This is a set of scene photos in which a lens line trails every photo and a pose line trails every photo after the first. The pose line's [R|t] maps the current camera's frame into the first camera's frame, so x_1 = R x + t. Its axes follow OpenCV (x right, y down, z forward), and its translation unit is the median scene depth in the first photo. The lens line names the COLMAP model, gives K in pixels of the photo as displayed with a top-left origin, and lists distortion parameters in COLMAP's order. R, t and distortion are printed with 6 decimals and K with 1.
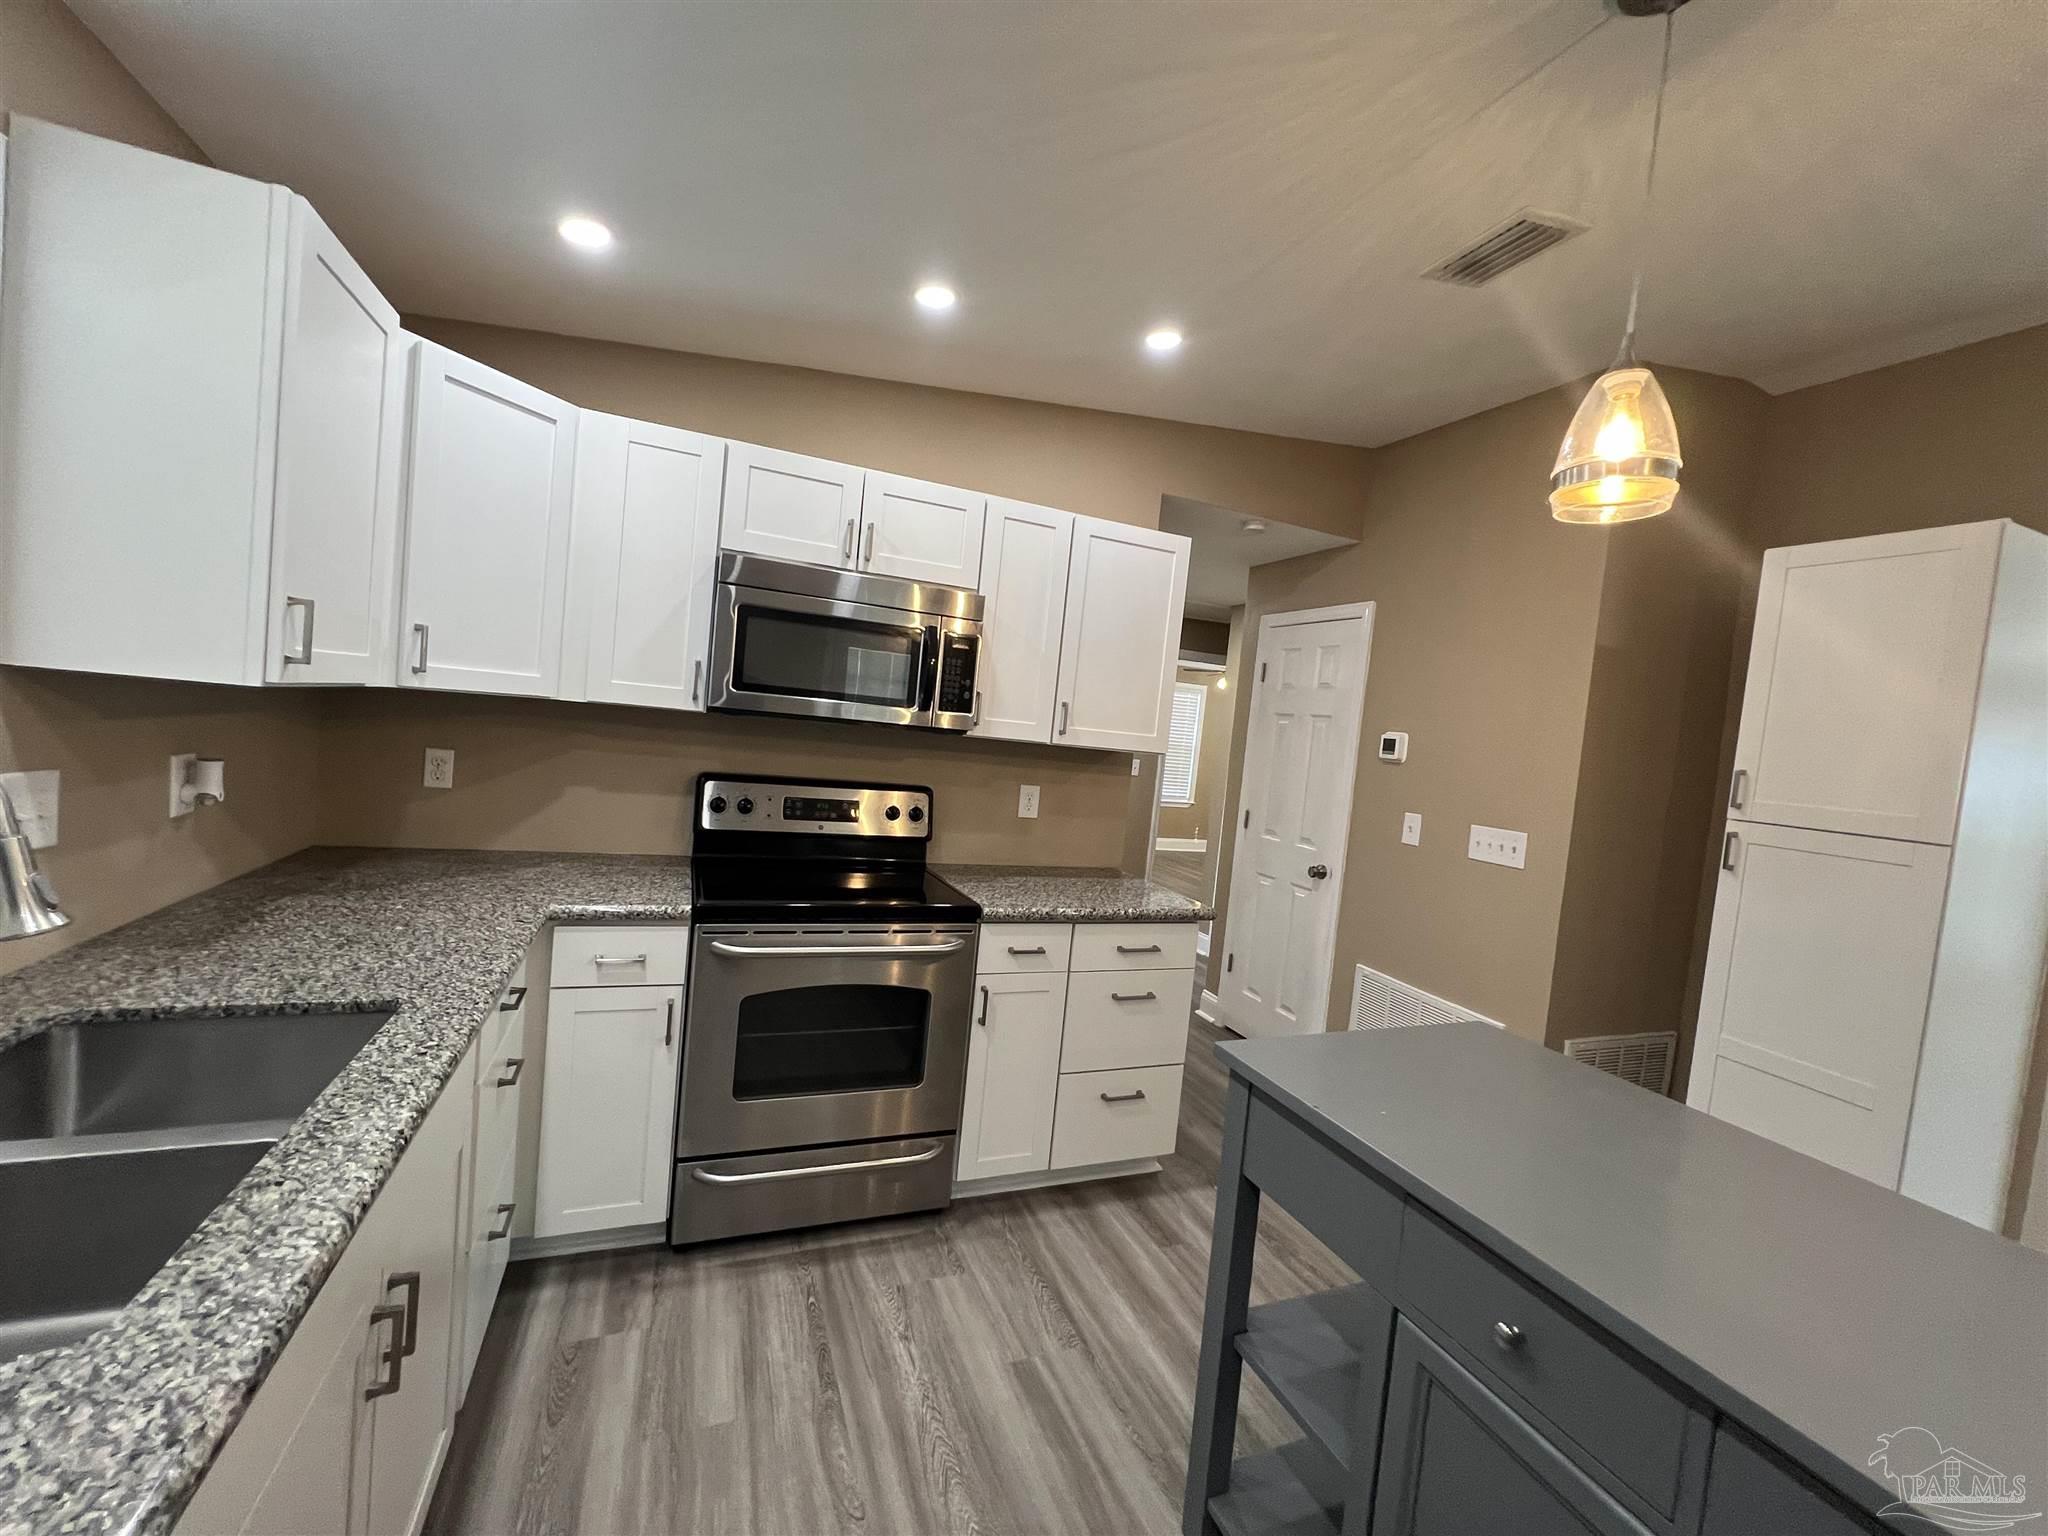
lens RADIAL K [[820.4, 0, 1023.9], [0, 820.4, 771.3], [0, 0, 1]] dist [-0.003296, 0.000749]
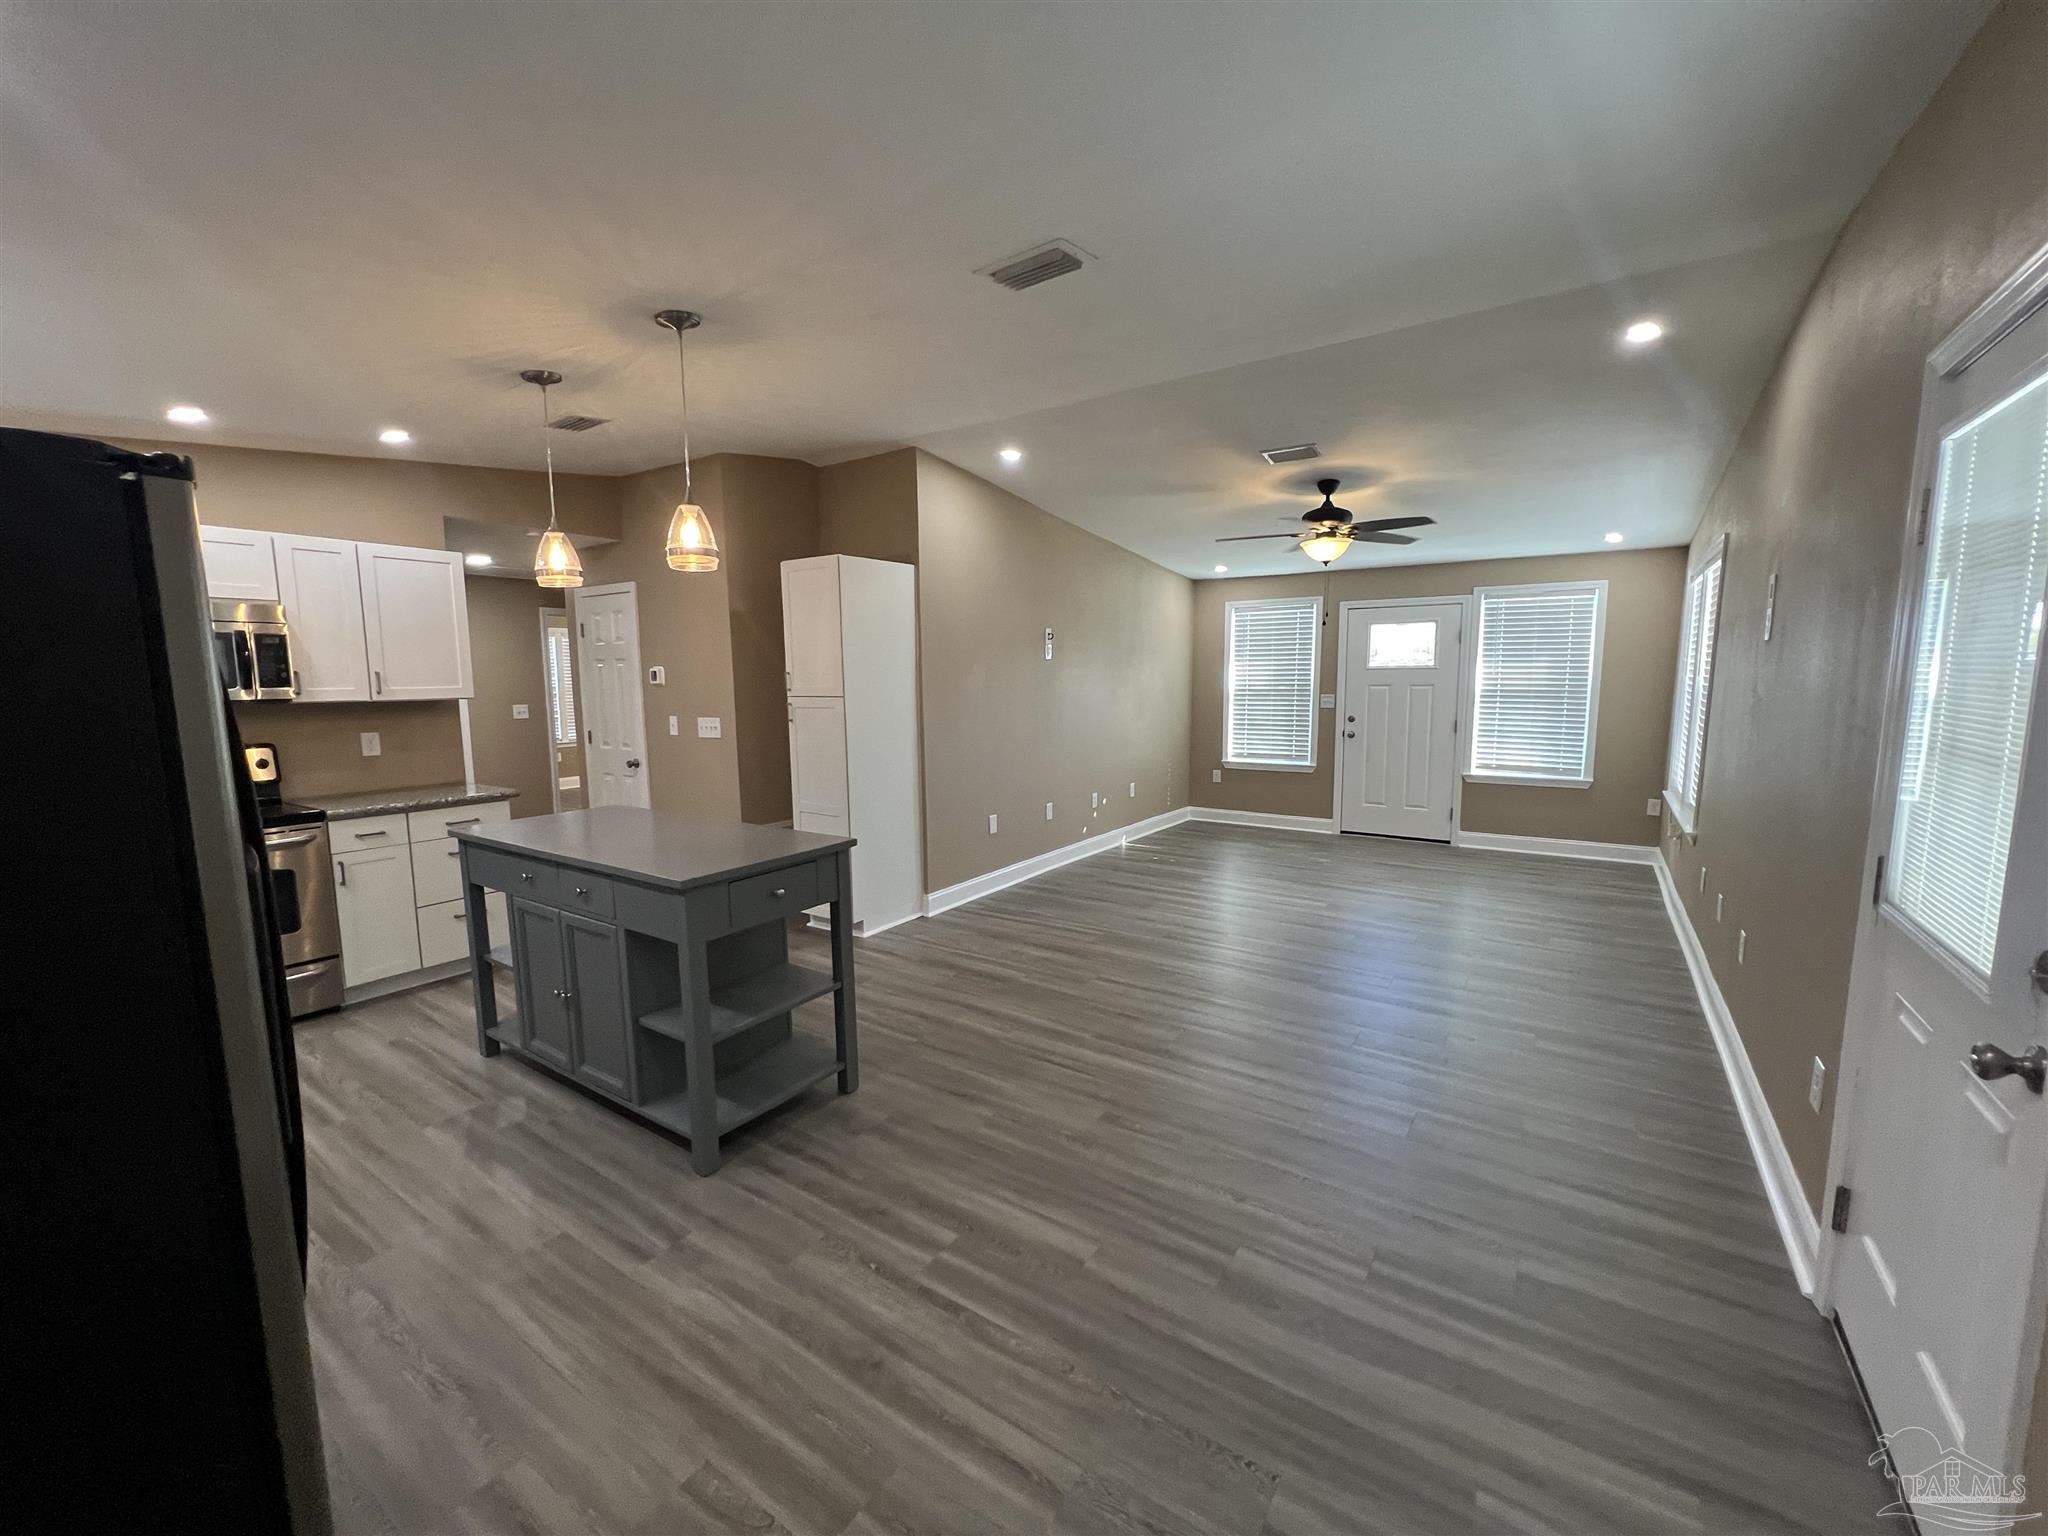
lens RADIAL K [[820.4, 0, 1026.1], [0, 820.4, 772.2], [0, 0, 1]] dist [-0.003296, 0.000749]
pose [[0.826857, -0.170052, 0.536088, 0.195121], [0.121833, 0.984718, 0.124448, 0.052765], [-0.549058, -0.037587, 0.834938, -0.875592]]
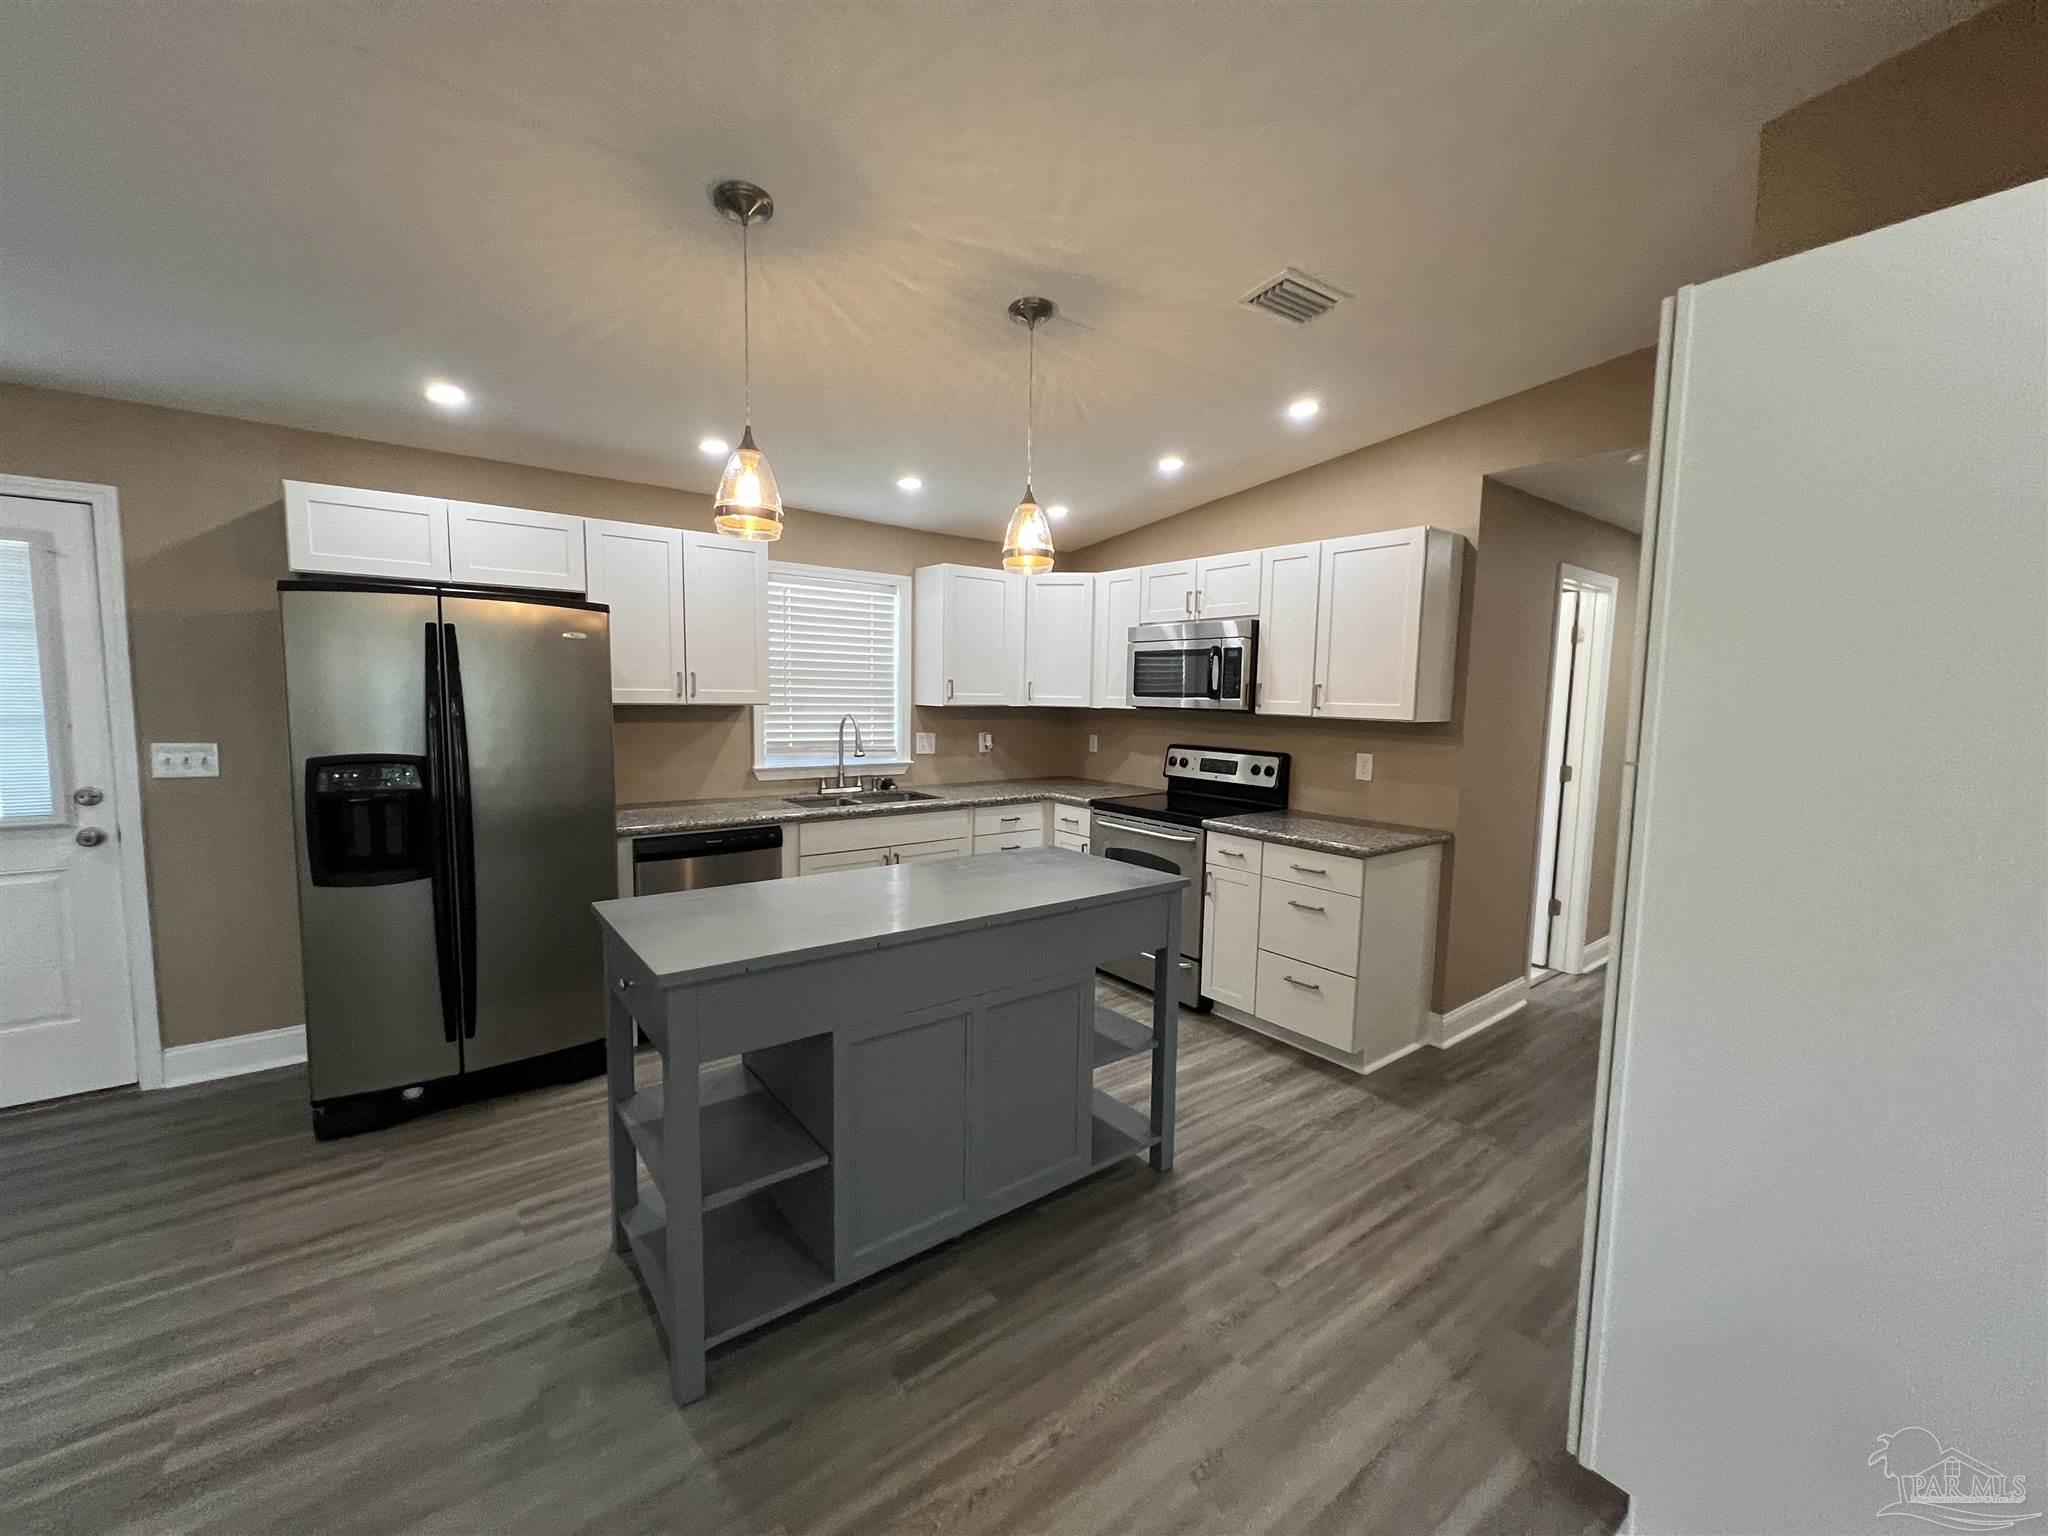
lens RADIAL K [[820.4, 0, 1026.7], [0, 820.4, 772.3], [0, 0, 1]] dist [-0.003296, 0.000749]
pose [[0.267374, 0.003145, -0.963588, 1.184479], [-0.048468, 0.998773, -0.010189, 0.091948], [0.962373, 0.049428, 0.267198, 0.205329]]
